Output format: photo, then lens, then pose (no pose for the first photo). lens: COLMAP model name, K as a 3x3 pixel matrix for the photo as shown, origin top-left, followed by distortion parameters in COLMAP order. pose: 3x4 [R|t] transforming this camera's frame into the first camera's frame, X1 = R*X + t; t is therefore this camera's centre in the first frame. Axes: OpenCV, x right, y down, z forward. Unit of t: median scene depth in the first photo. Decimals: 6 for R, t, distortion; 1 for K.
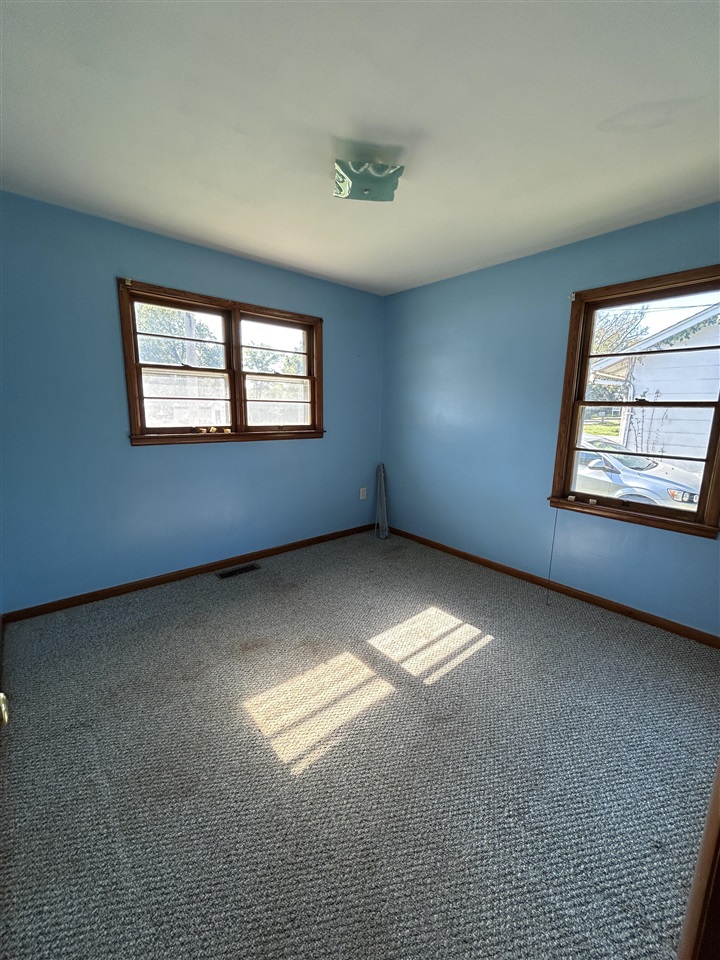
lens RADIAL K [[387.6, 0, 359.8], [0, 387.6, 455.3], [0, 0, 1]] dist [-0.000070, -0.000024]
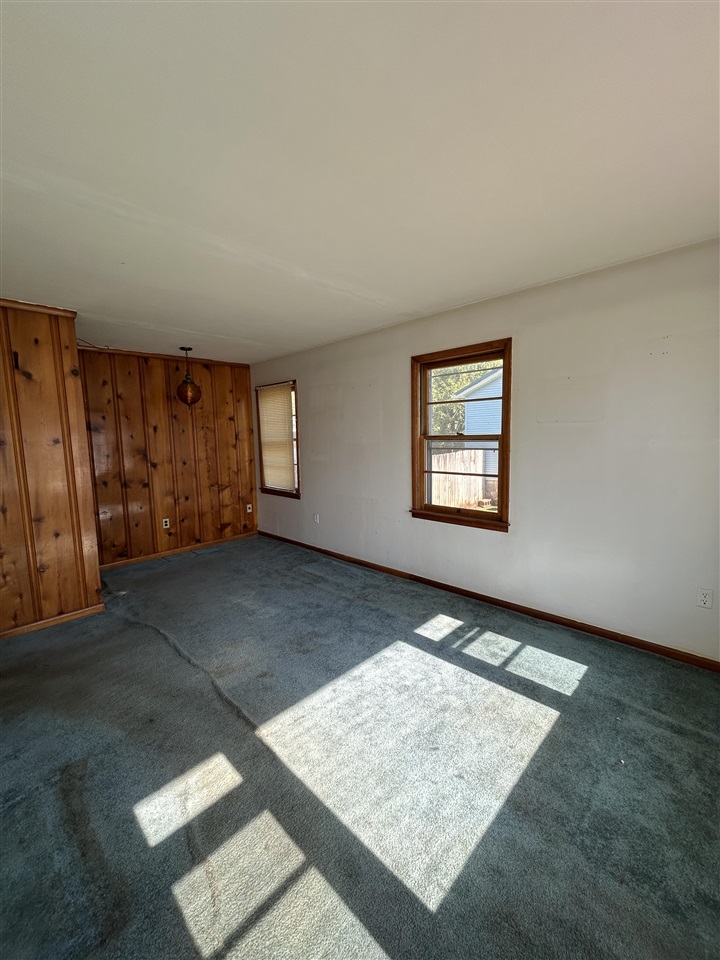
lens RADIAL K [[383.4, 0, 367.7], [0, 383.4, 481.4], [0, 0, 1]] dist [0.000321, 0.000022]
pose [[0.995847, -0.036128, 0.083564, 0.260579], [0.038440, 0.998917, -0.026224, 0.043779], [-0.082526, 0.029327, 0.996157, -0.296445]]
